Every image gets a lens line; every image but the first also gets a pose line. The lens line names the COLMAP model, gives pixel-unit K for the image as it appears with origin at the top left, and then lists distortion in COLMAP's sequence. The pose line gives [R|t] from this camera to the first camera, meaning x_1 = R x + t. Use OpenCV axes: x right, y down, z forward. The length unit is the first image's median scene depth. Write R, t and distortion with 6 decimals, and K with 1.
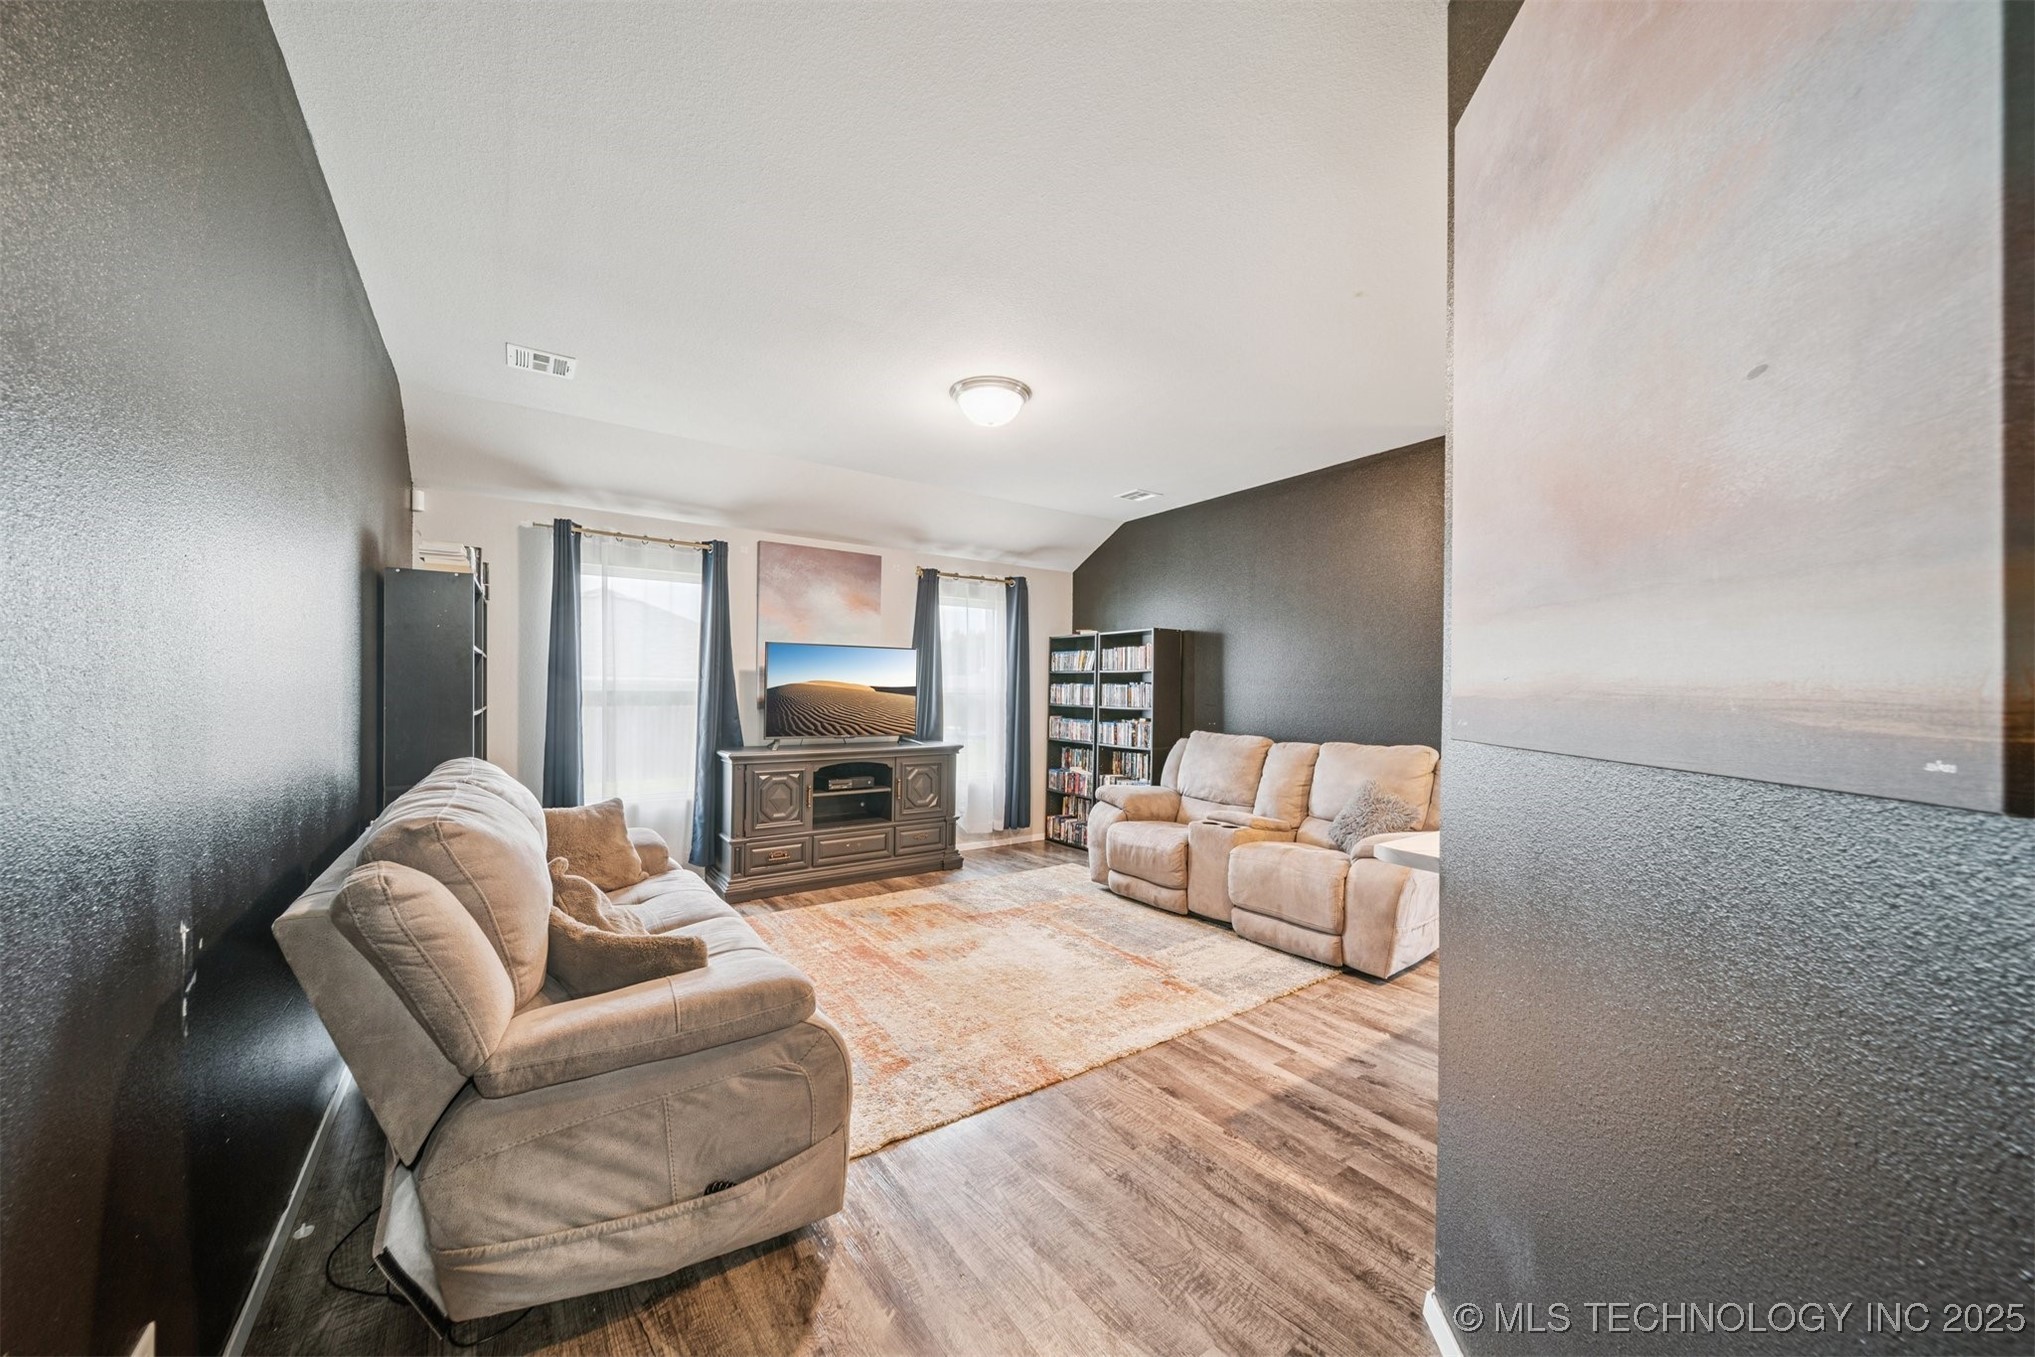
lens RADIAL K [[721.5, 0, 1007.4], [0, 721.5, 700.0], [0, 0, 1]] dist [0.007149, -0.001596]
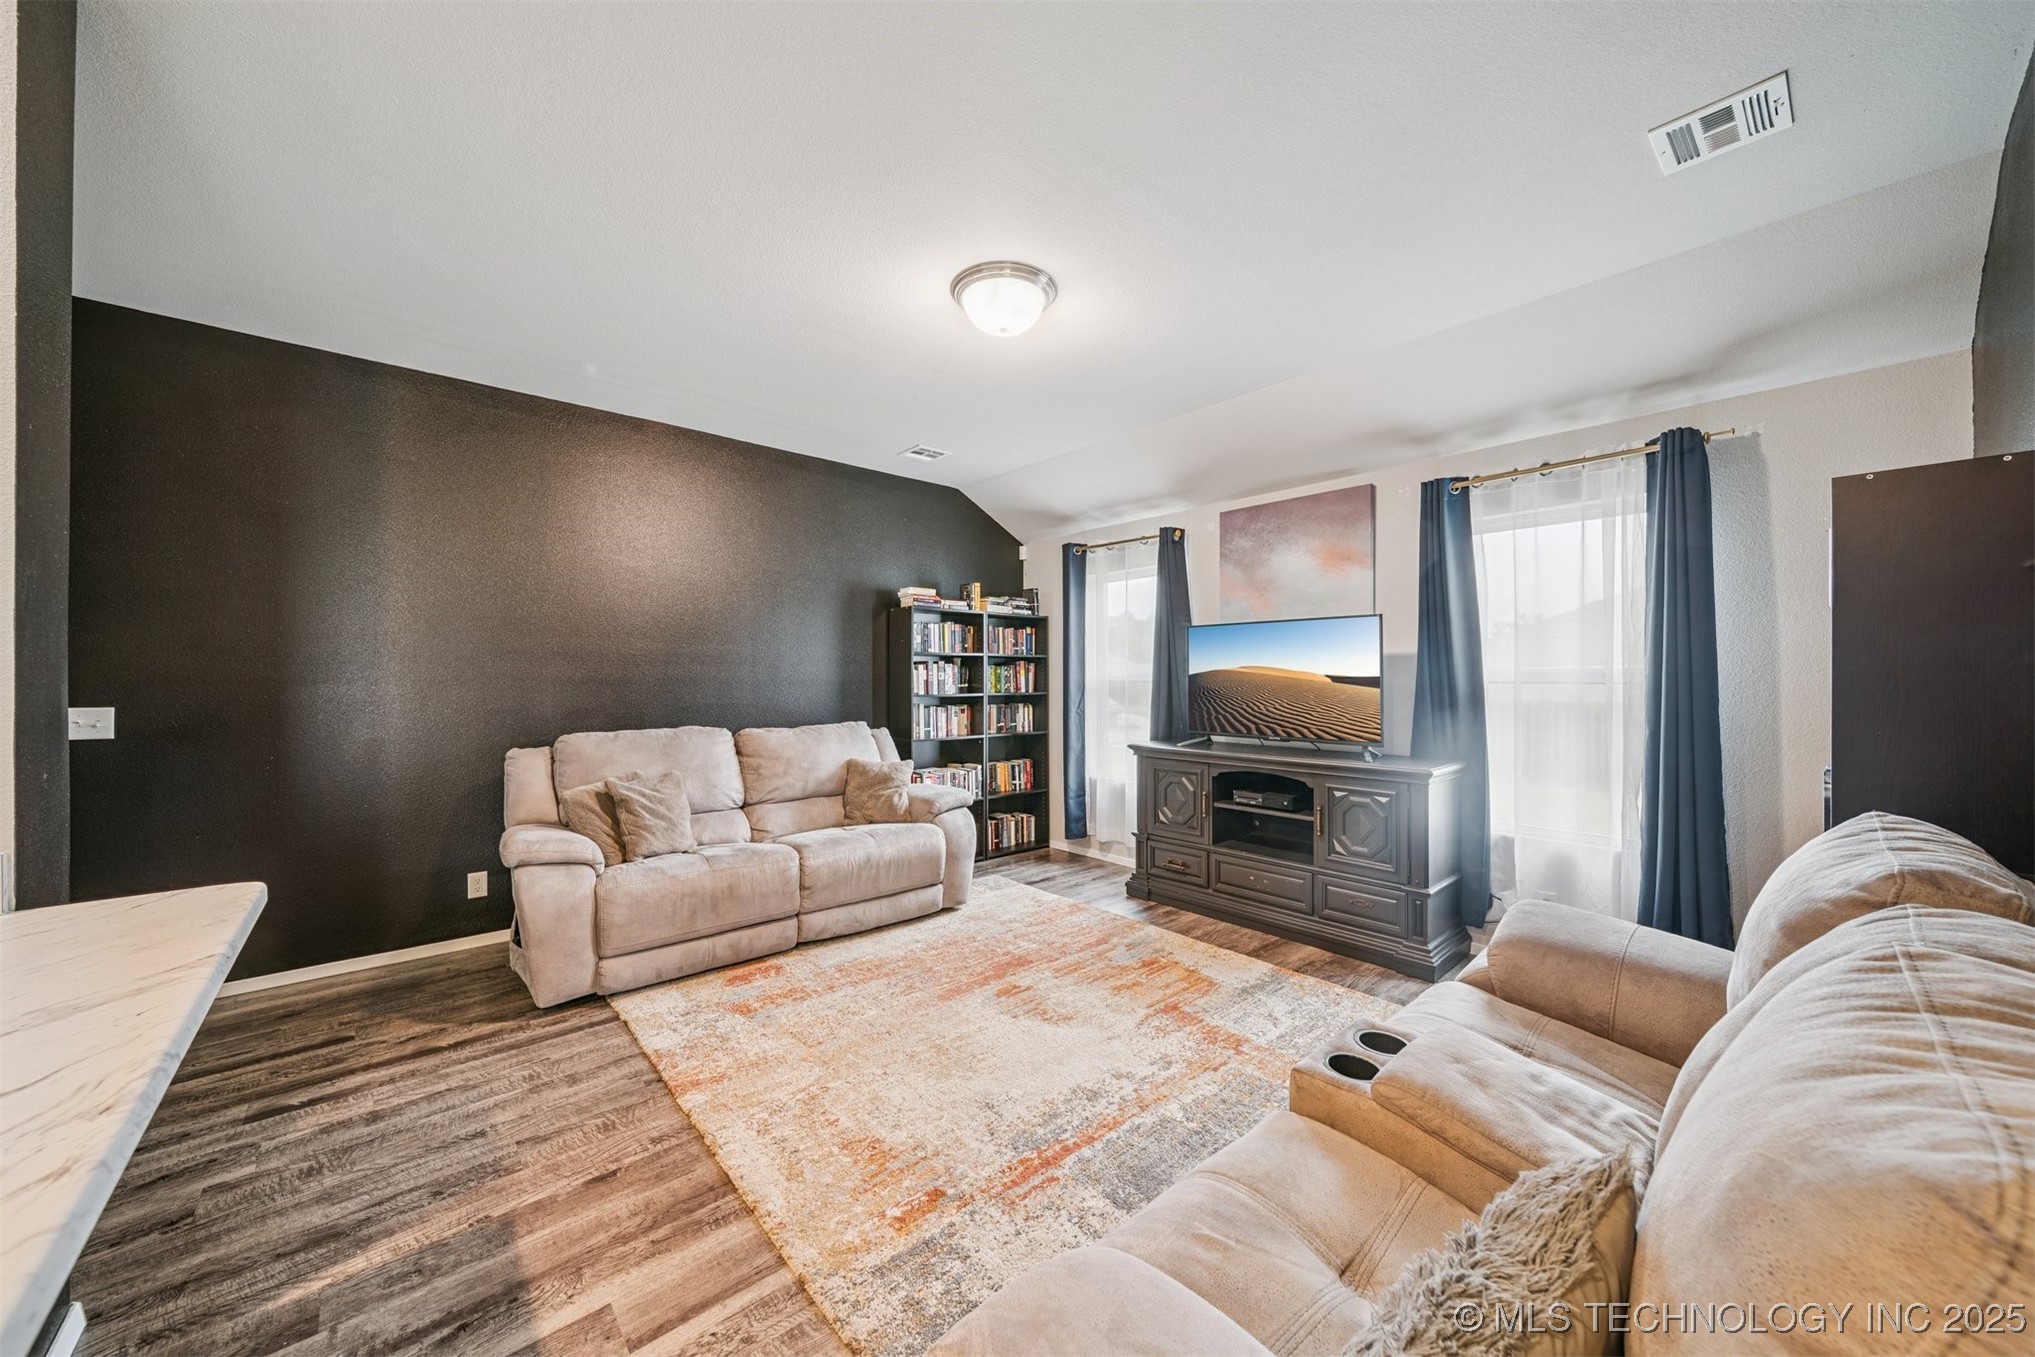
lens RADIAL K [[721.5, 0, 1018.1], [0, 721.5, 673.0], [0, 0, 1]] dist [0.007149, -0.001596]
pose [[0.115078, -0.014003, -0.993258, 0.717580], [-0.008580, 0.999849, -0.015090, -0.007430], [0.993319, 0.010258, 0.114940, 0.896823]]
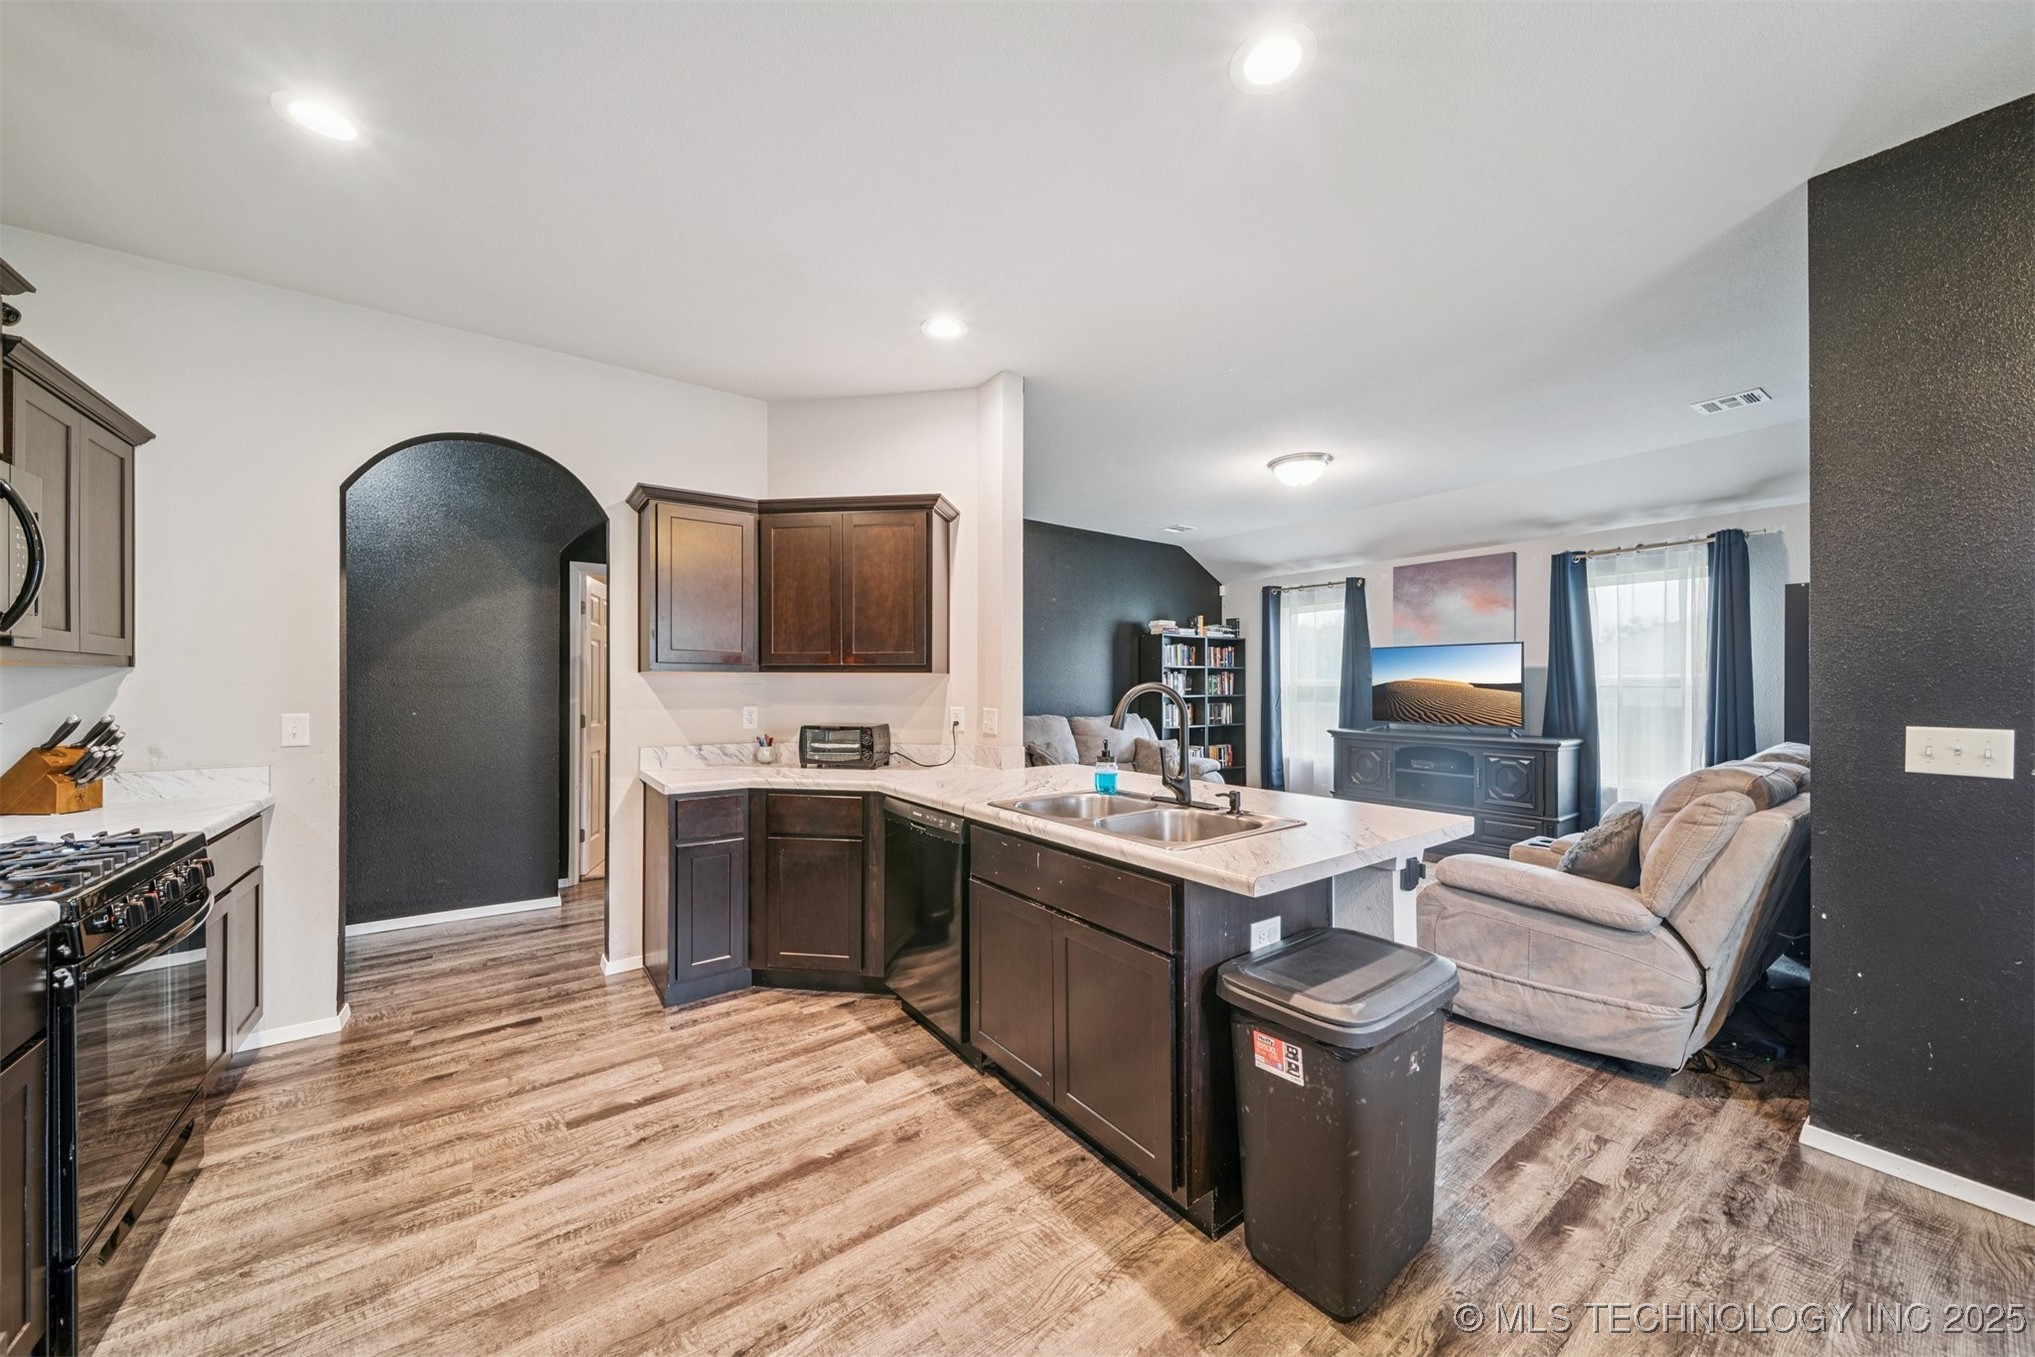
lens RADIAL K [[721.5, 0, 1013.2], [0, 721.5, 683.6], [0, 0, 1]] dist [0.007149, -0.001596]
pose [[0.017425, -0.009948, -0.999799, 1.262419], [-0.011099, 0.999887, -0.010142, 0.006085], [0.999787, 0.011273, 0.017313, 0.431721]]
